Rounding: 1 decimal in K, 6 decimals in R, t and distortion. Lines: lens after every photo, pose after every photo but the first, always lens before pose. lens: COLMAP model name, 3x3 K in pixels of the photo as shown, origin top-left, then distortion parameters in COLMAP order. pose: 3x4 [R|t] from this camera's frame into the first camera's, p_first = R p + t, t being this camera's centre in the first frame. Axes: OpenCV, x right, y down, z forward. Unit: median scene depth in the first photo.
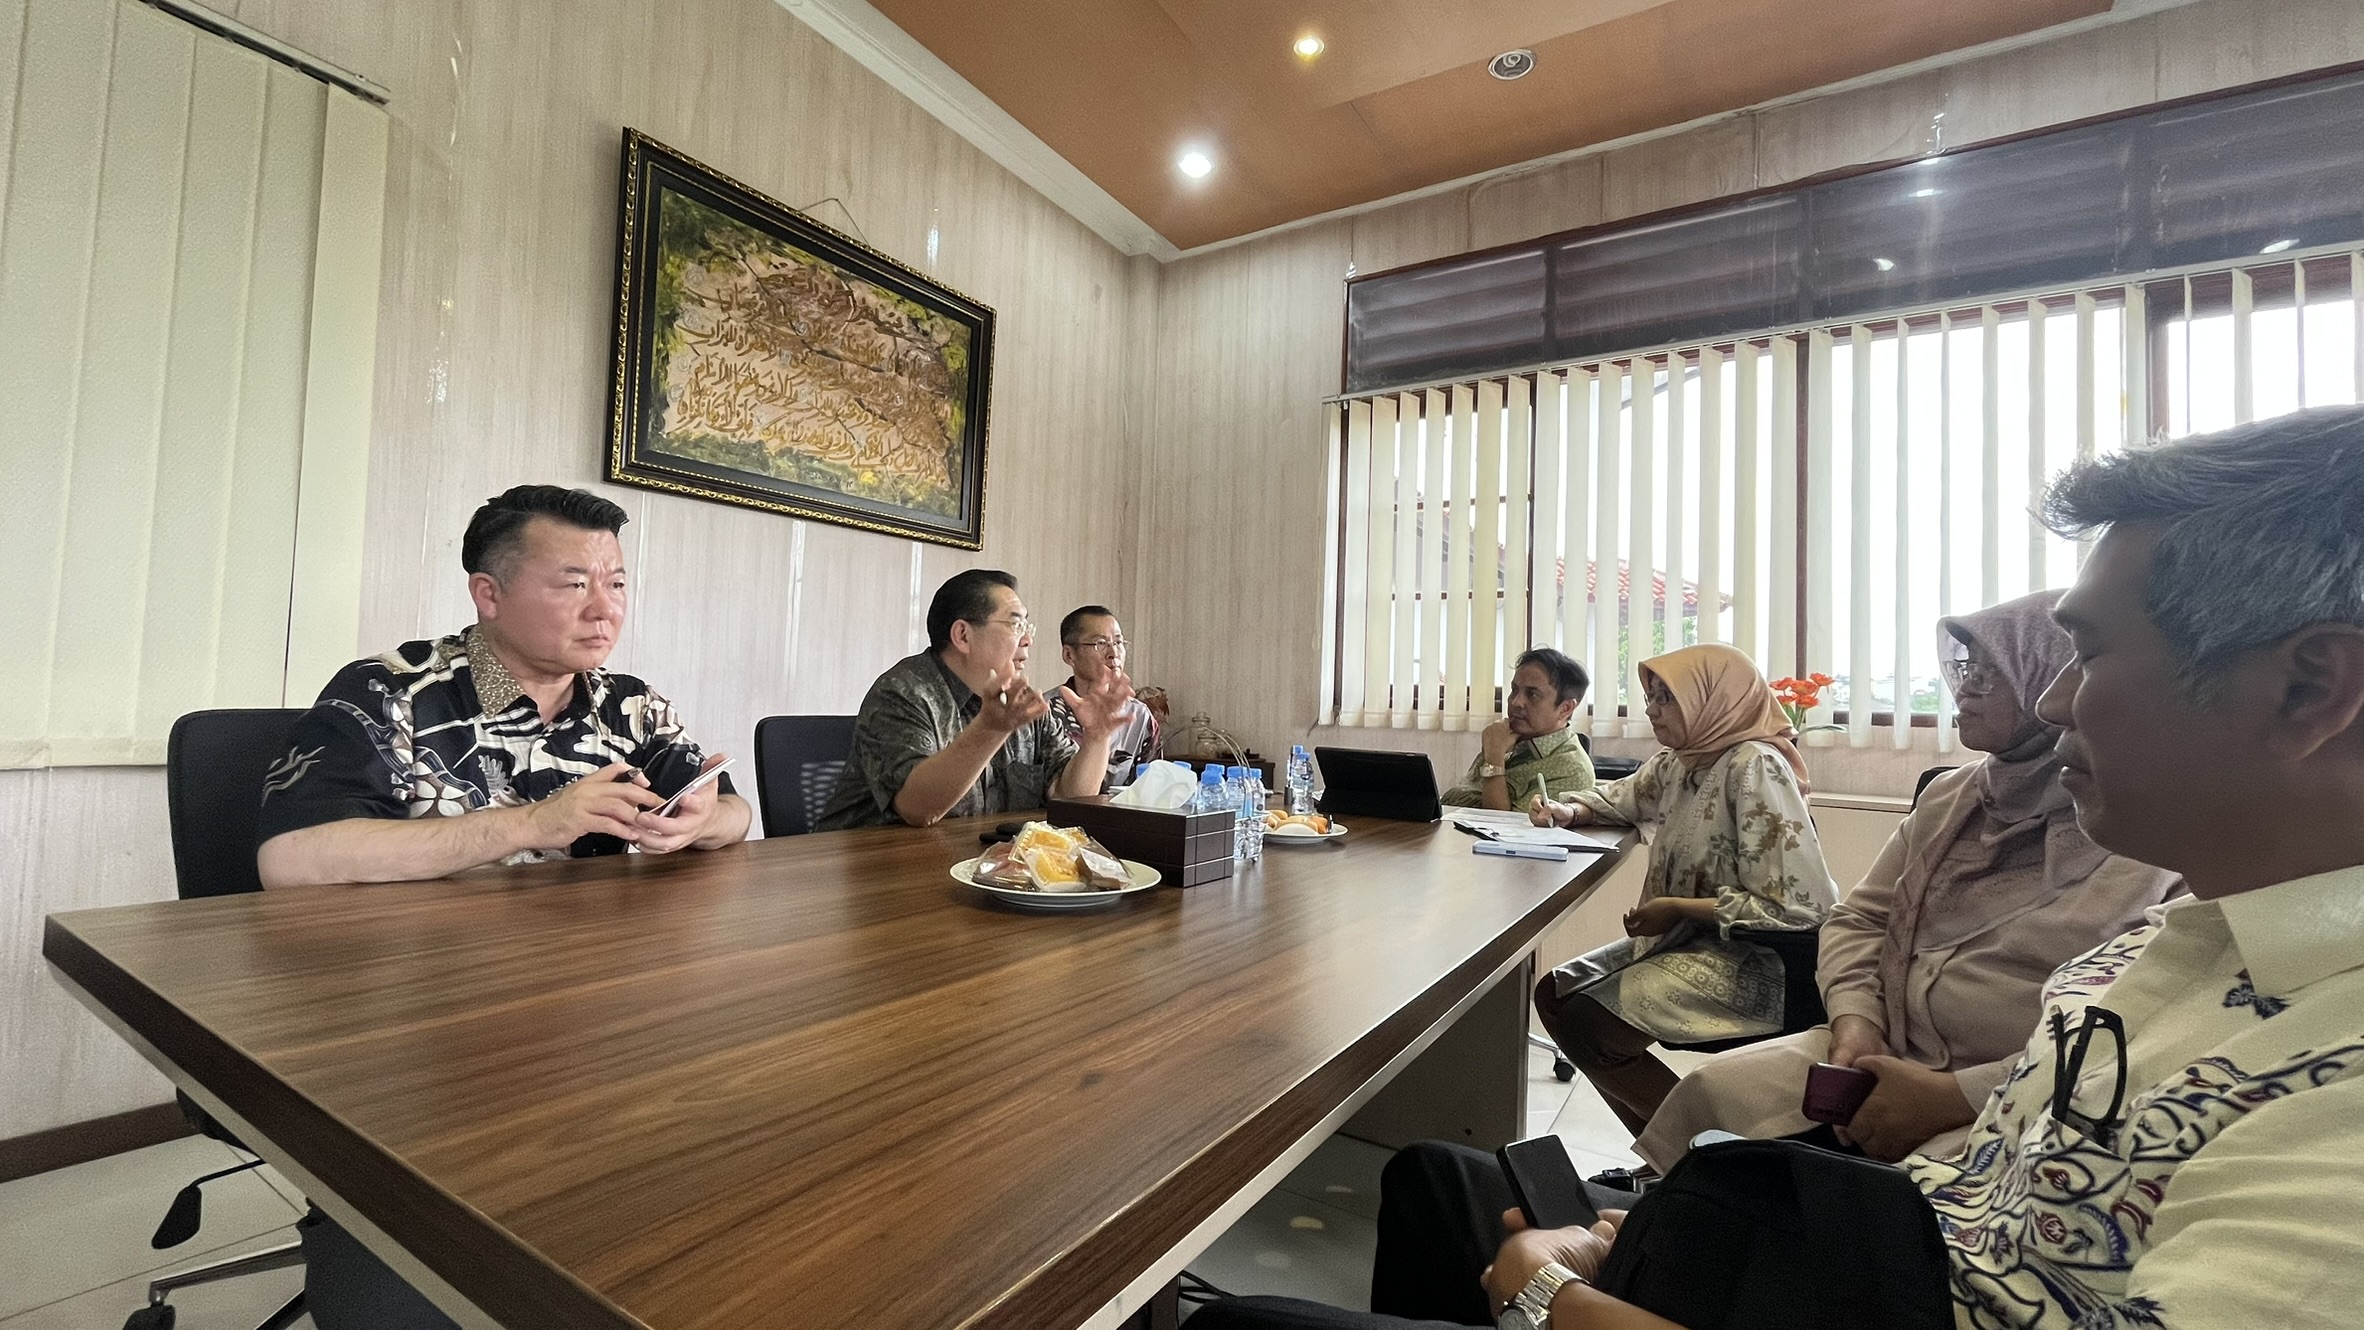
lens RADIAL K [[960.7, 0, 1178.2], [0, 960.7, 661.8], [0, 0, 1]] dist [-0.003150, 0.000071]
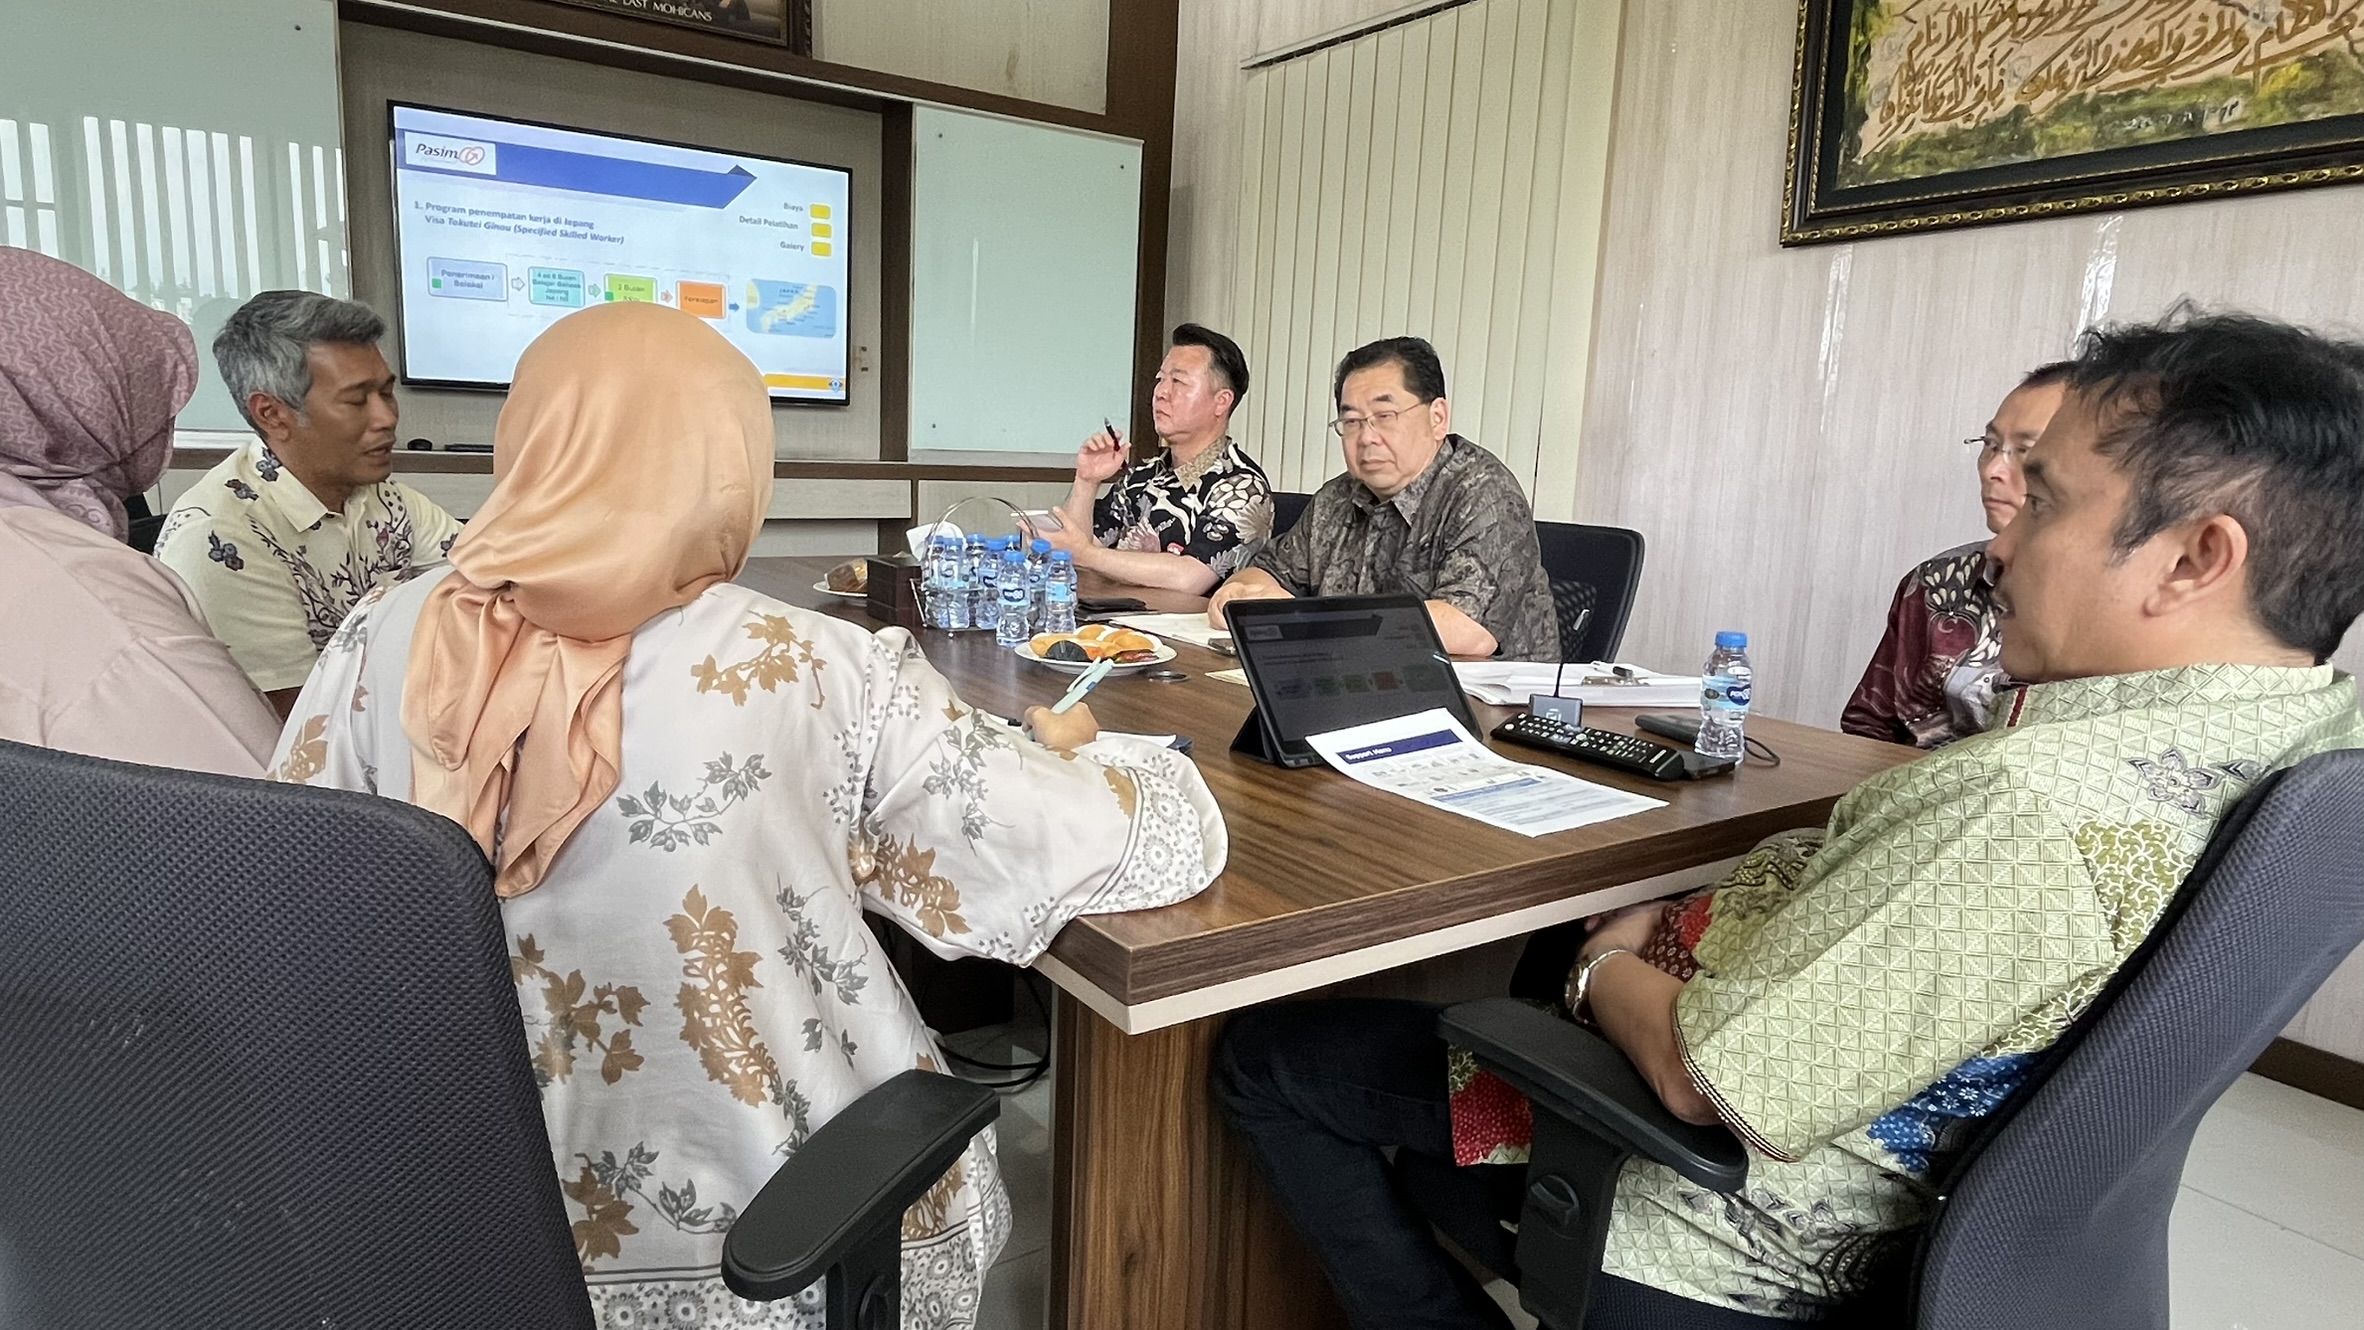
lens RADIAL K [[1318.9, 0, 1165.8], [0, 1318.9, 663.6], [0, 0, 1]] dist [-0.003688, 0.001471]
pose [[-0.396464, 0.100208, -0.912565, 0.595873], [-0.021759, 0.992720, 0.118462, 0.038230], [0.917793, 0.066823, -0.391397, 0.851348]]
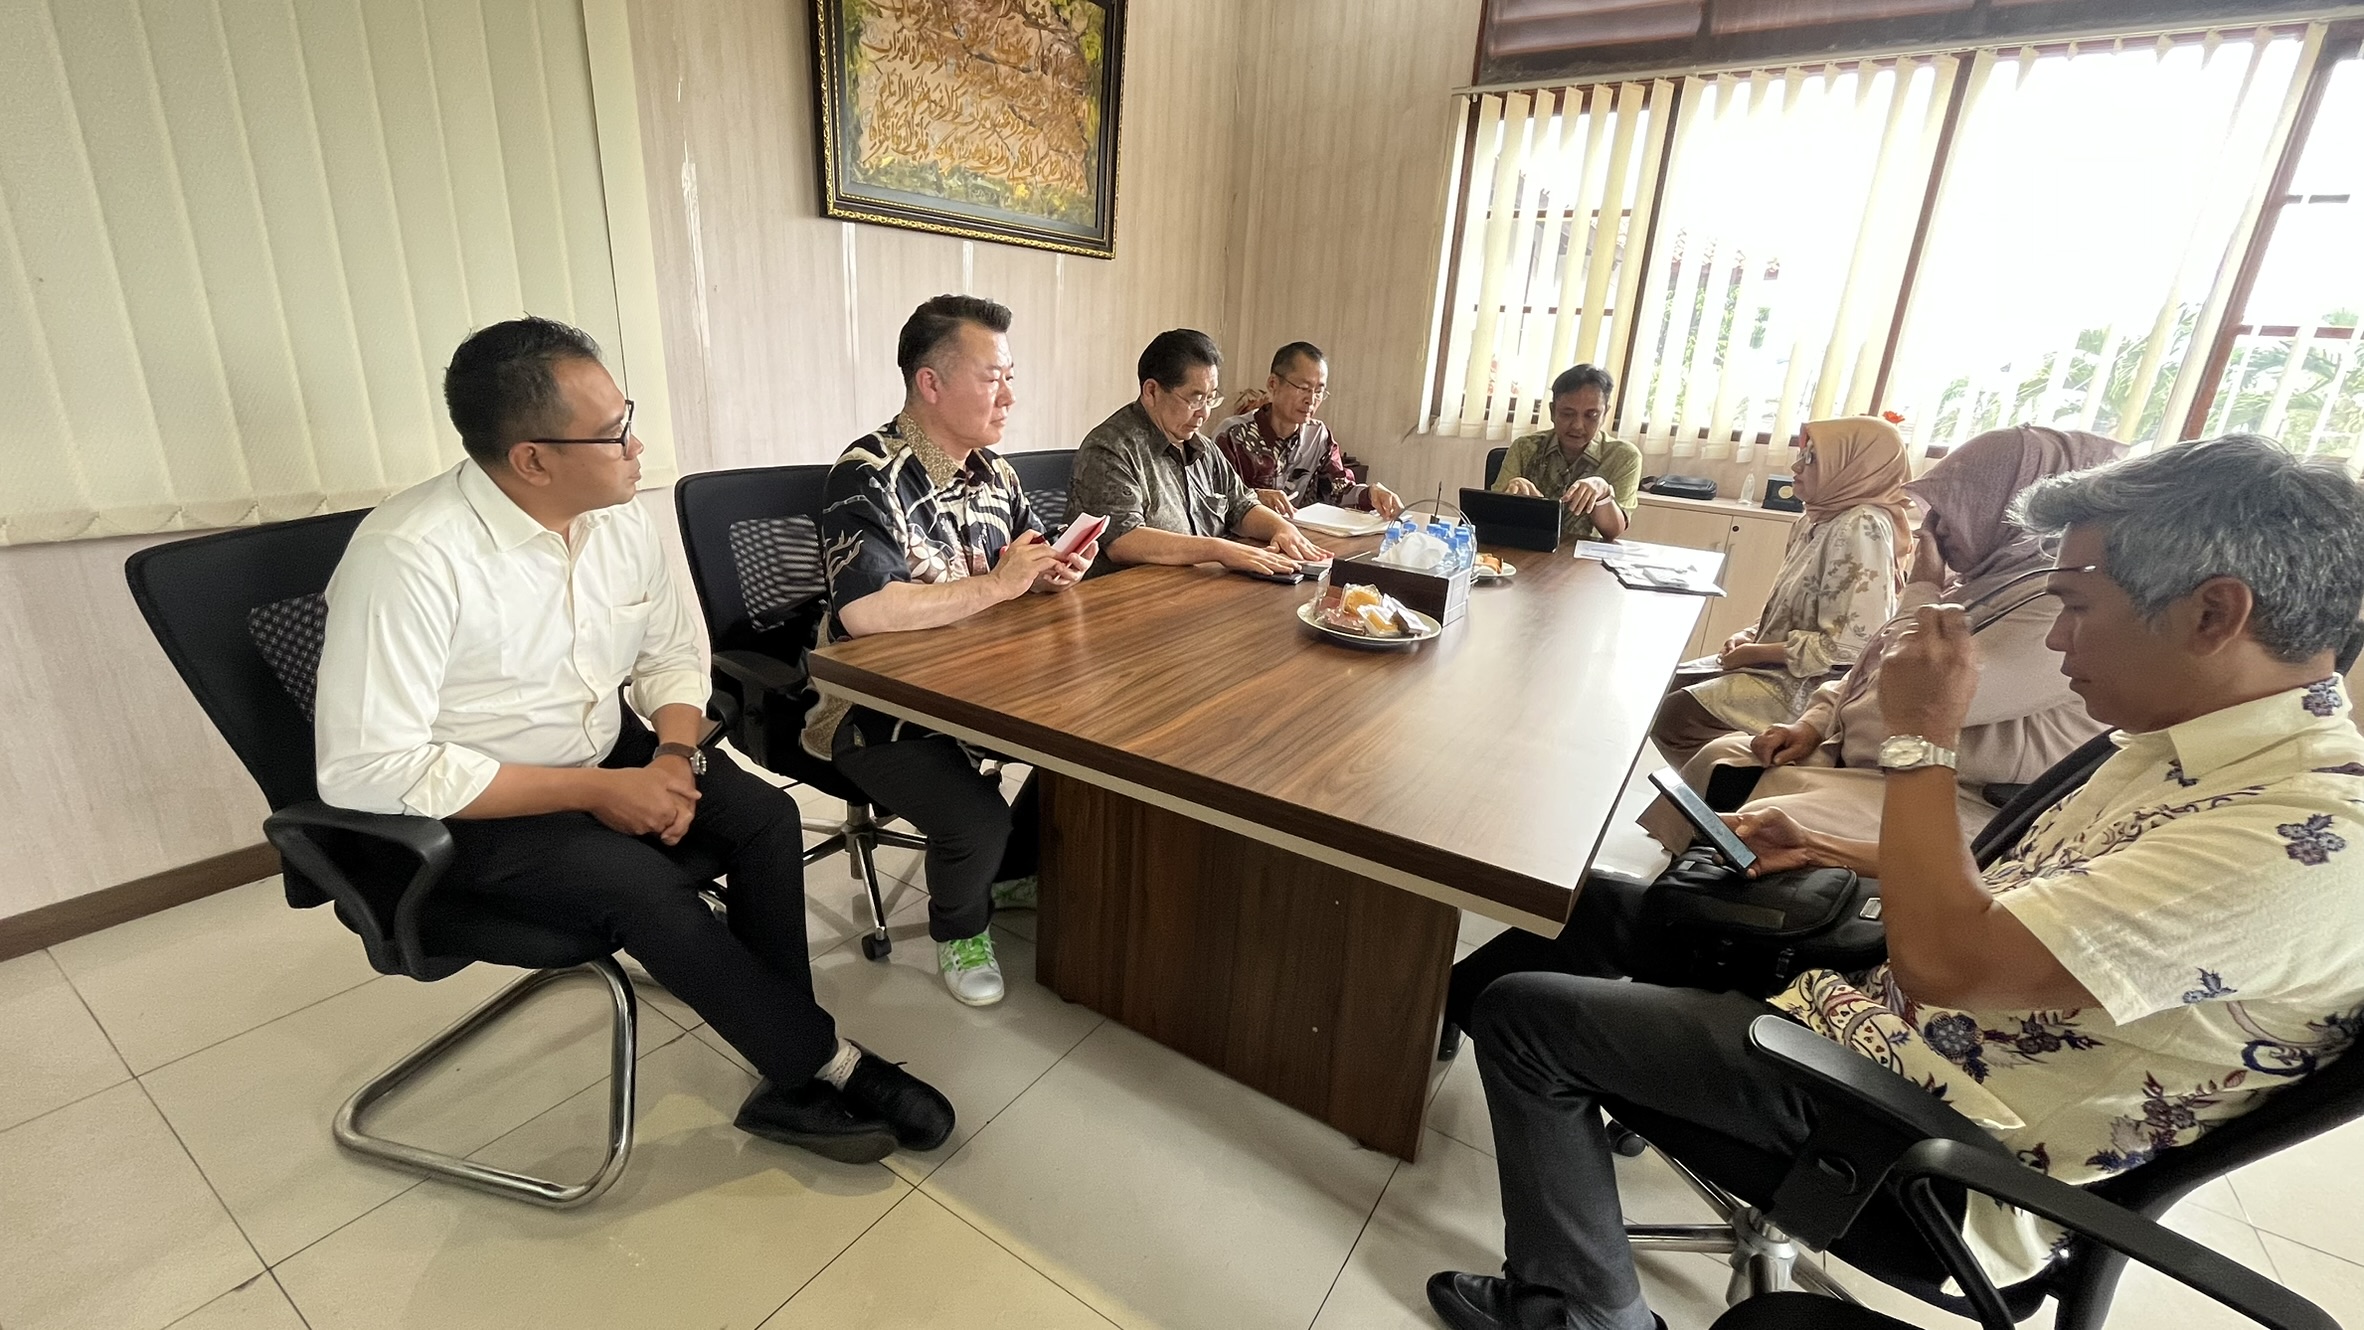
lens RADIAL K [[970.5, 0, 1178.4], [0, 970.5, 662.6], [0, 0, 1]] dist [-0.000663, -0.000070]
pose [[0.999824, 0.018066, 0.005150, -0.168697], [-0.018730, 0.937756, 0.346789, -0.091167], [0.001435, -0.346825, 0.937929, -0.166789]]
